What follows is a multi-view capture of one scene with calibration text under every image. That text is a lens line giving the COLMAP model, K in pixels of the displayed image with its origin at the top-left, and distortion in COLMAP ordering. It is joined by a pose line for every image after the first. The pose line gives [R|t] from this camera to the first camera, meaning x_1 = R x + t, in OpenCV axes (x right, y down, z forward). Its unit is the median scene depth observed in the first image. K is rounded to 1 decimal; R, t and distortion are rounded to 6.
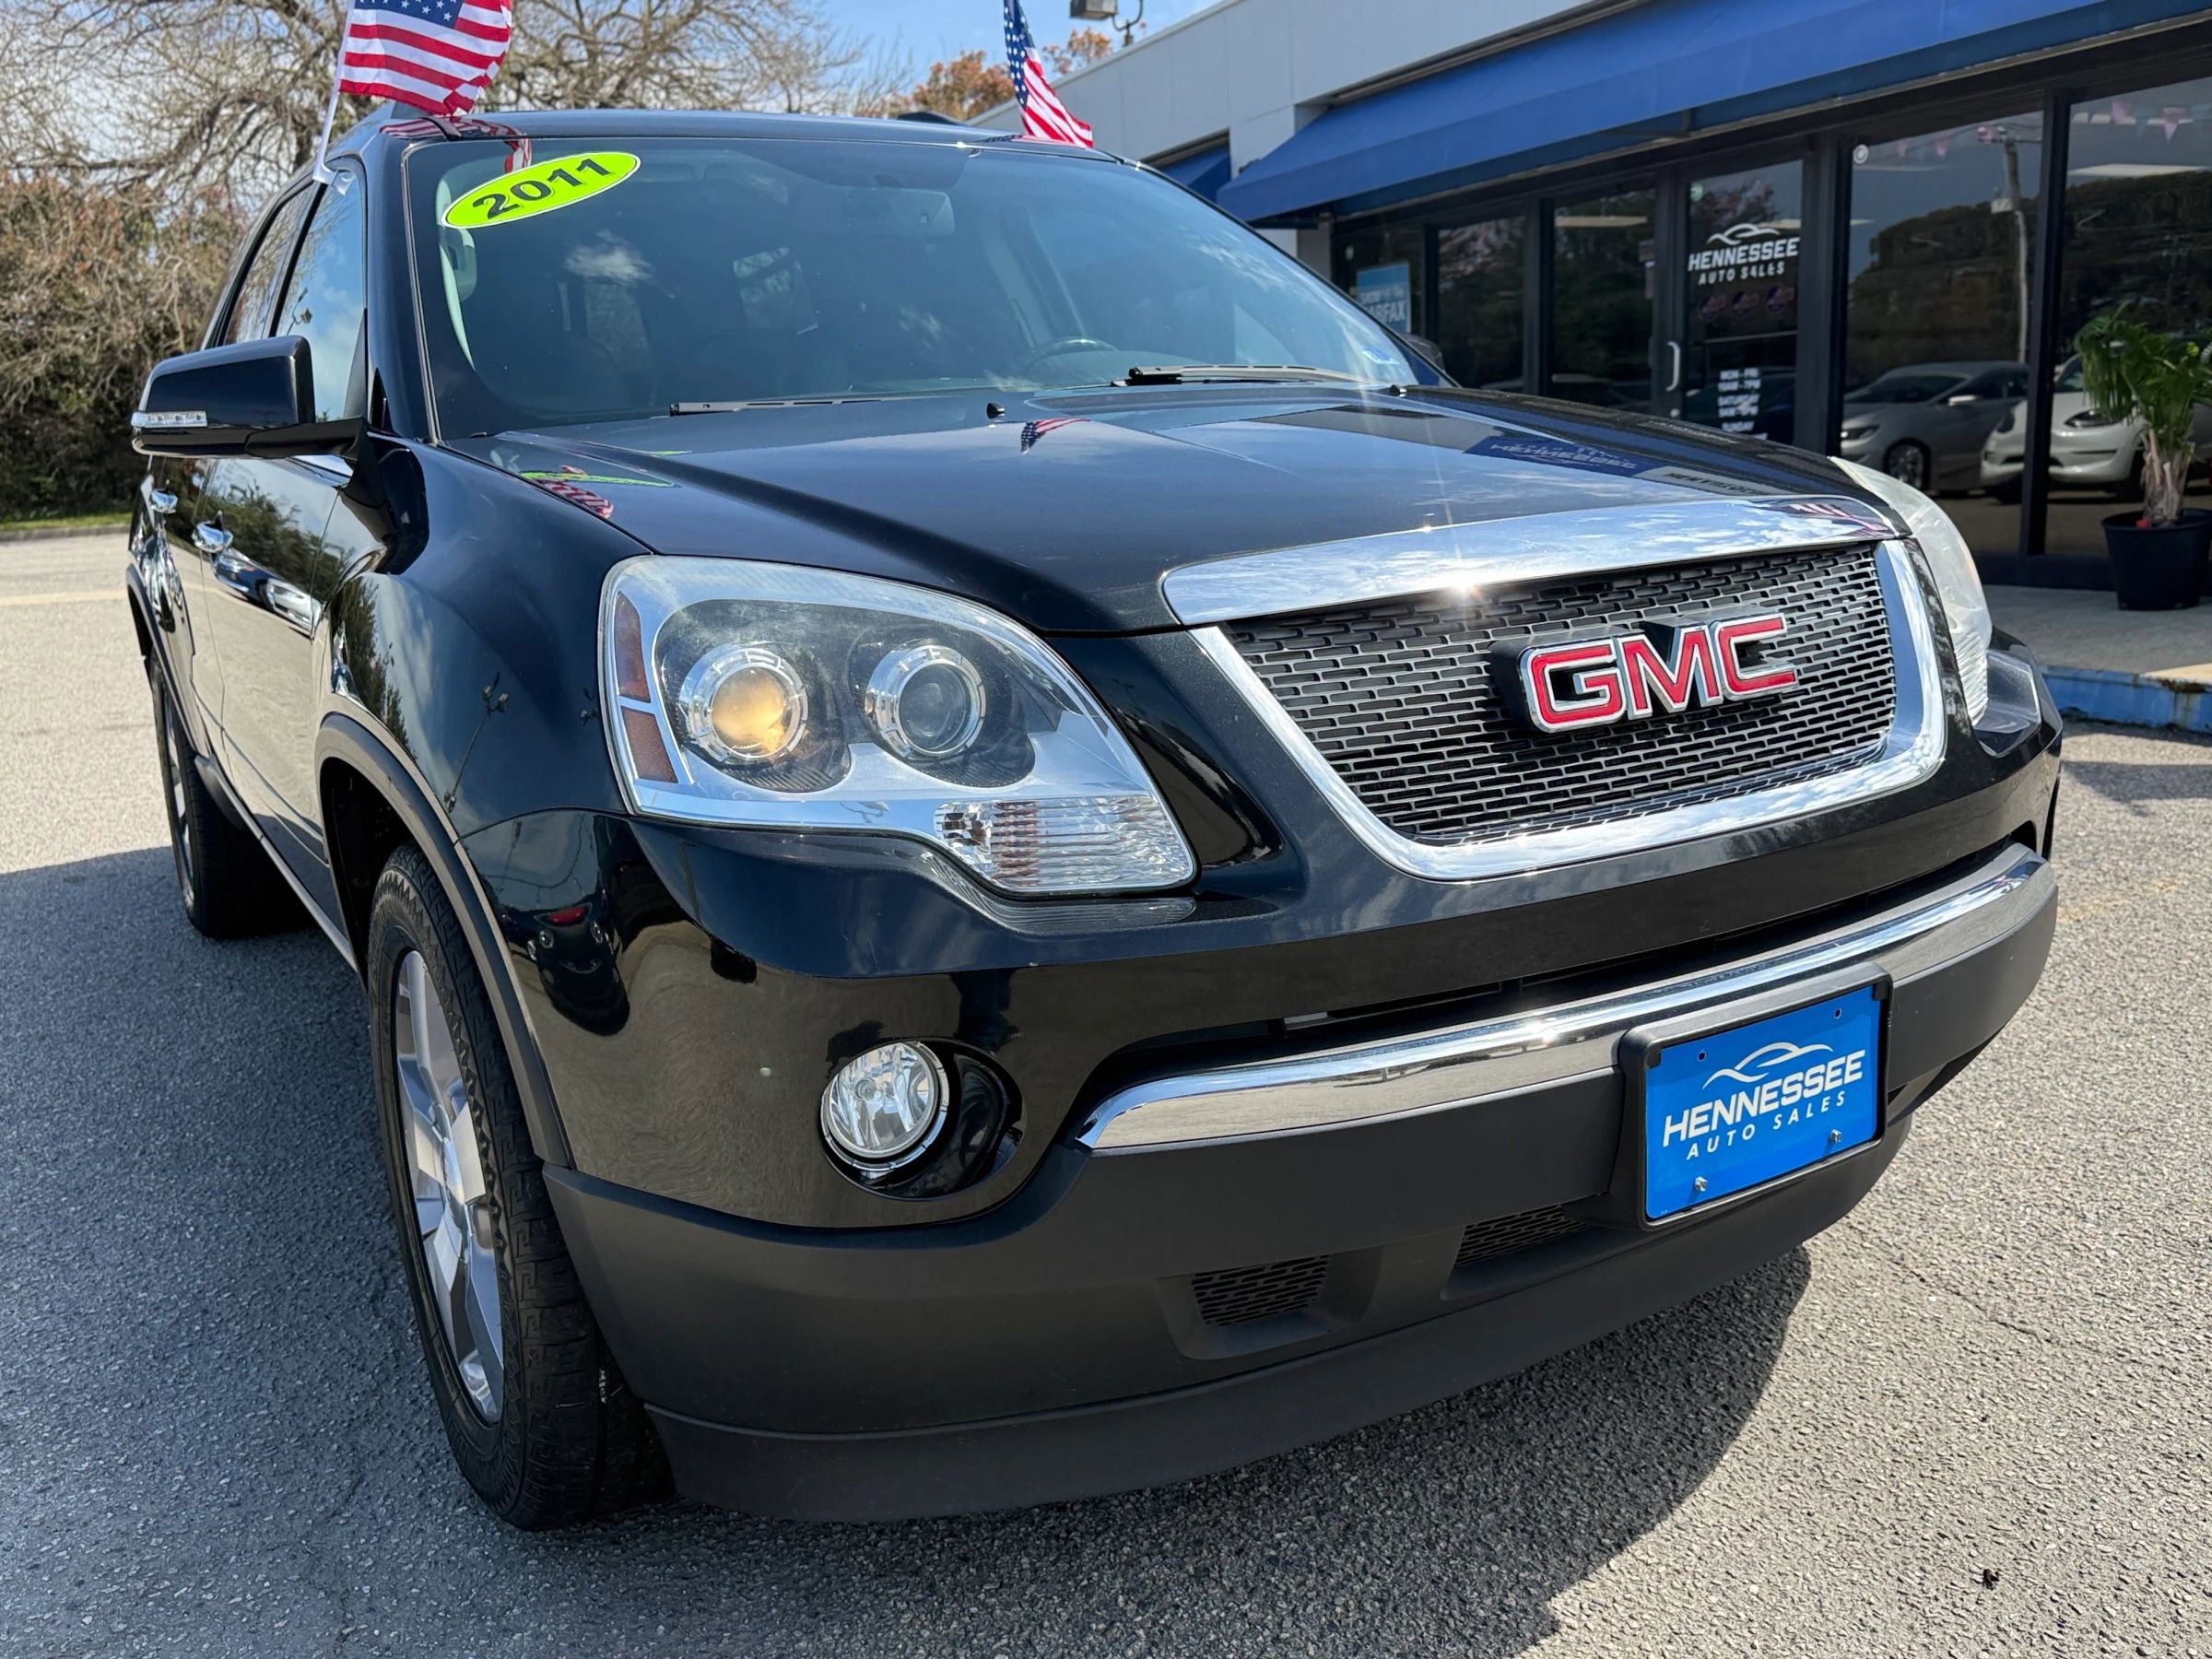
lens RADIAL K [[1827.9, 0, 1090.8], [0, 1827.9, 798.2], [0, 0, 1]] dist [0.055500, -0.079667]
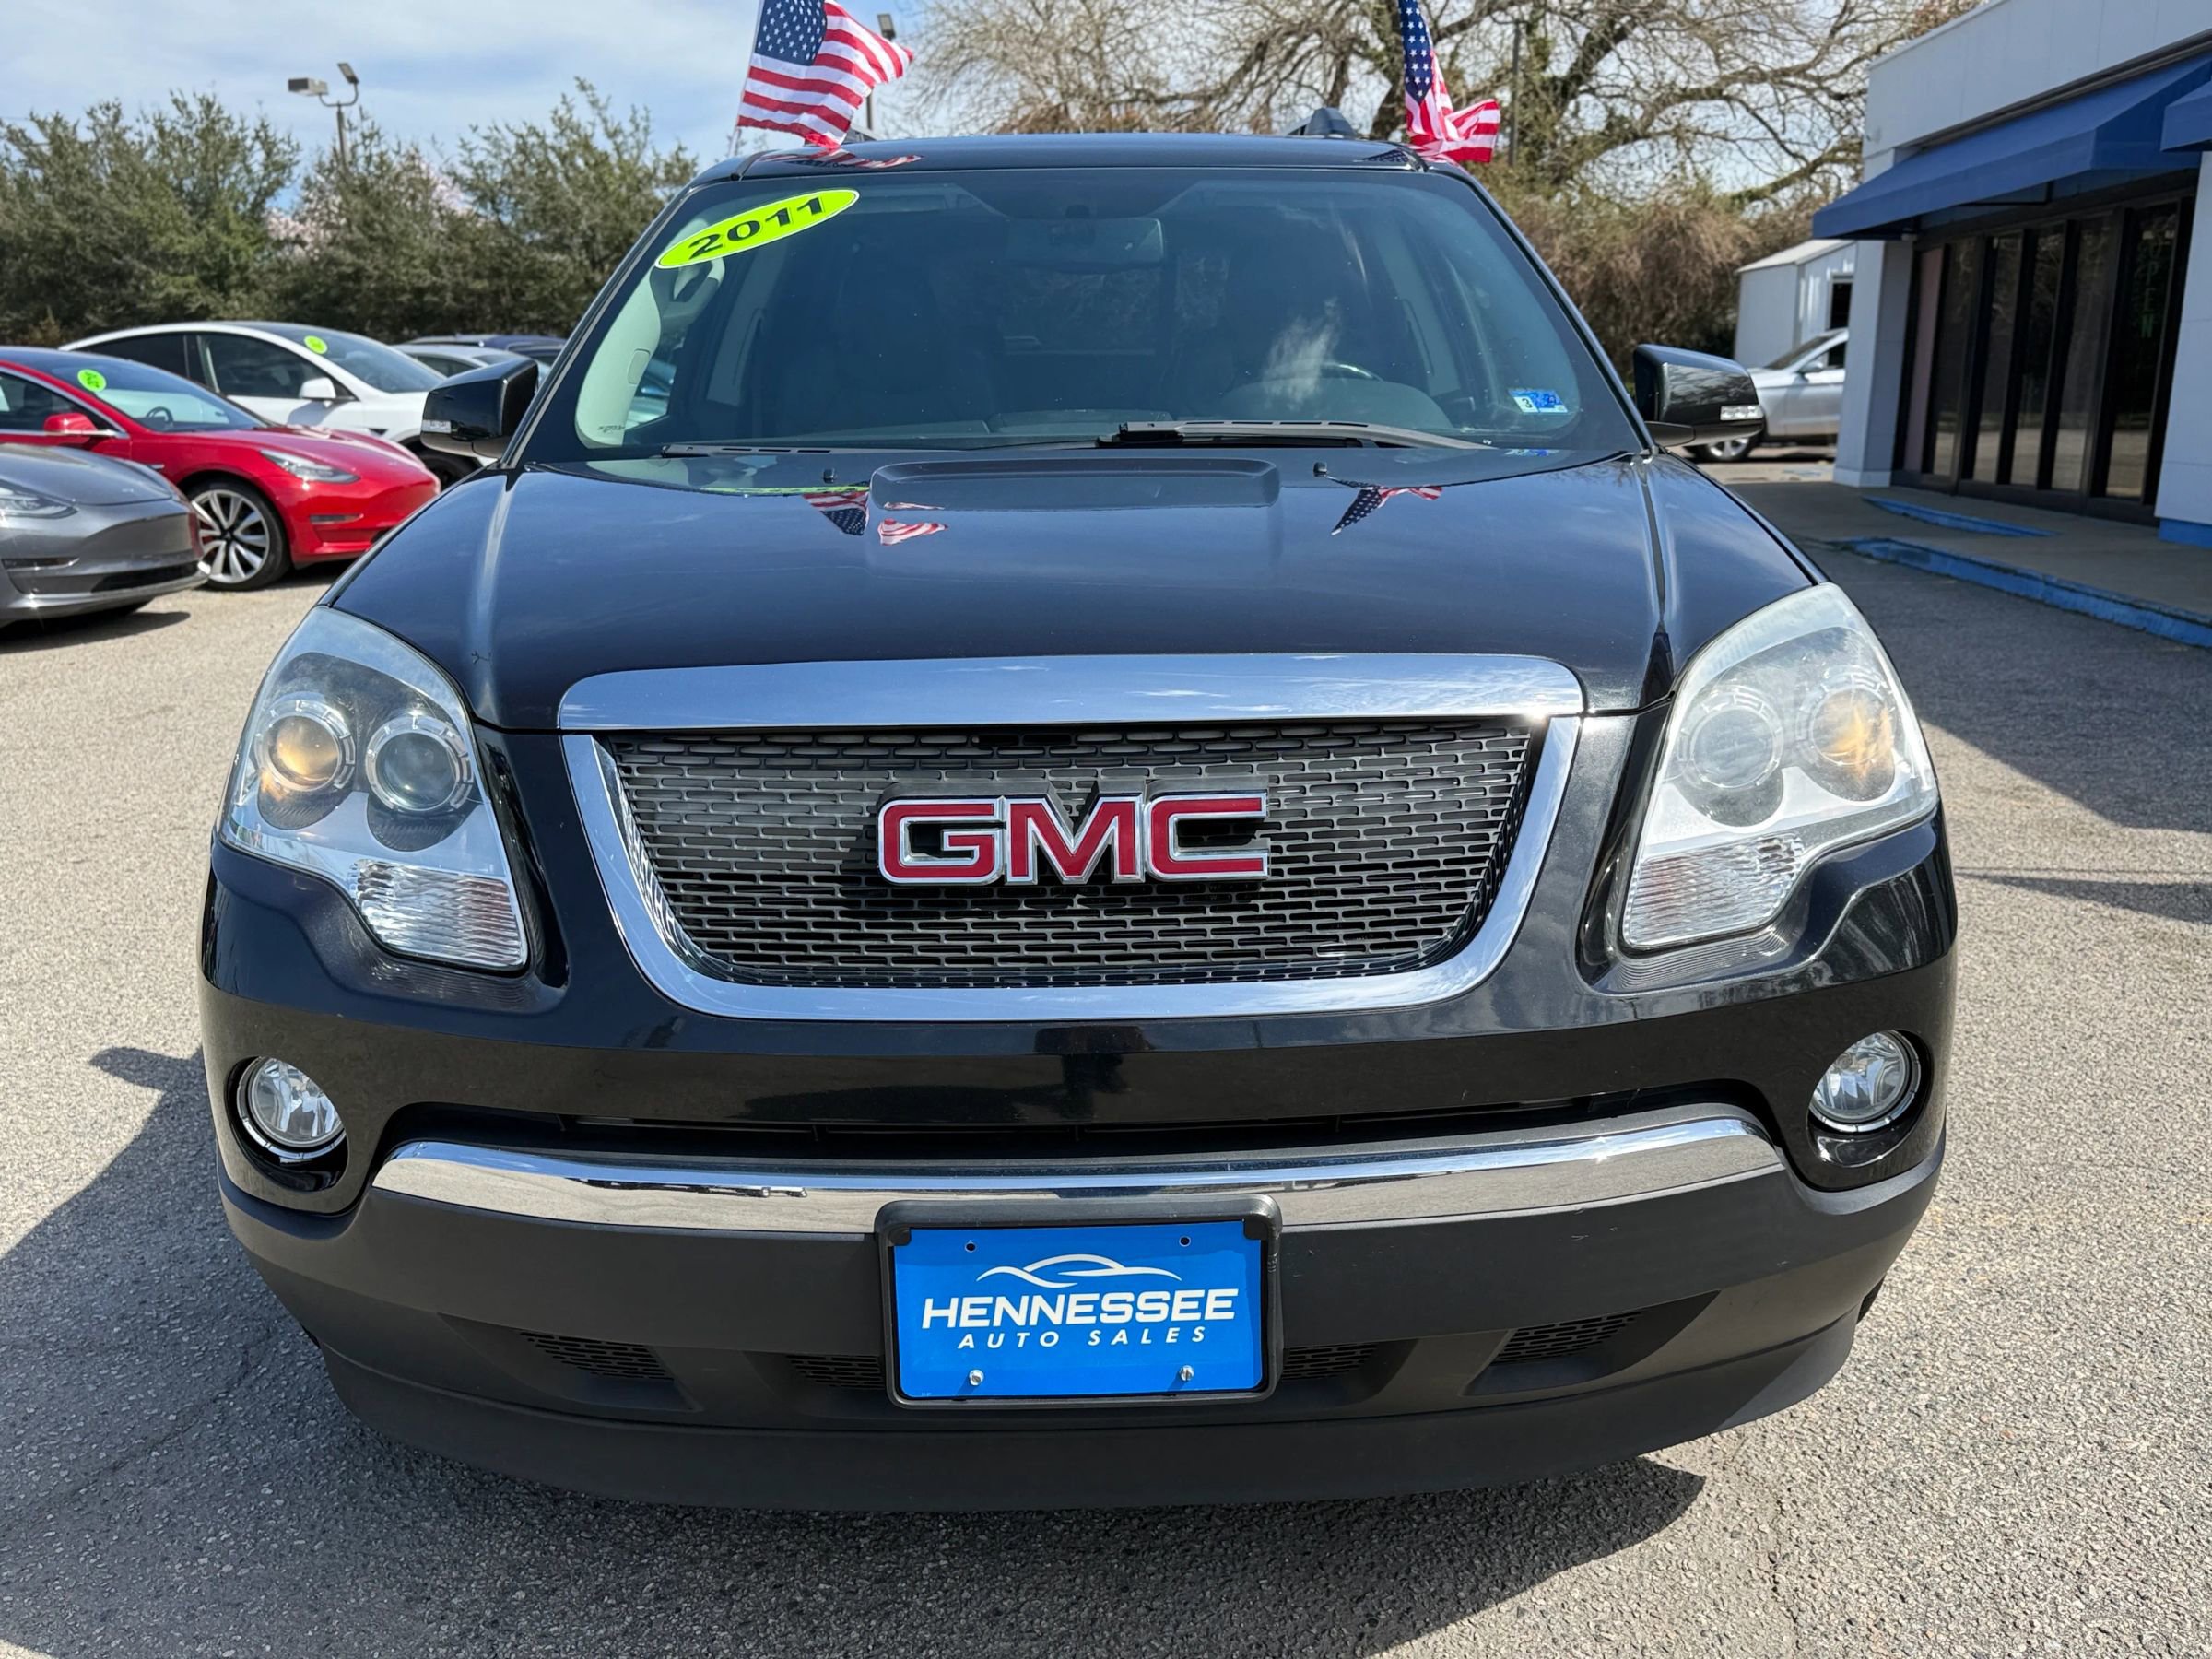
lens RADIAL K [[1827.9, 0, 1107.5], [0, 1827.9, 806.3], [0, 0, 1]] dist [0.055500, -0.079667]
pose [[0.864475, 0.154109, -0.478470, 0.786979], [-0.131011, 0.988023, 0.081524, -0.167219], [0.485304, -0.007791, 0.874311, 0.196588]]
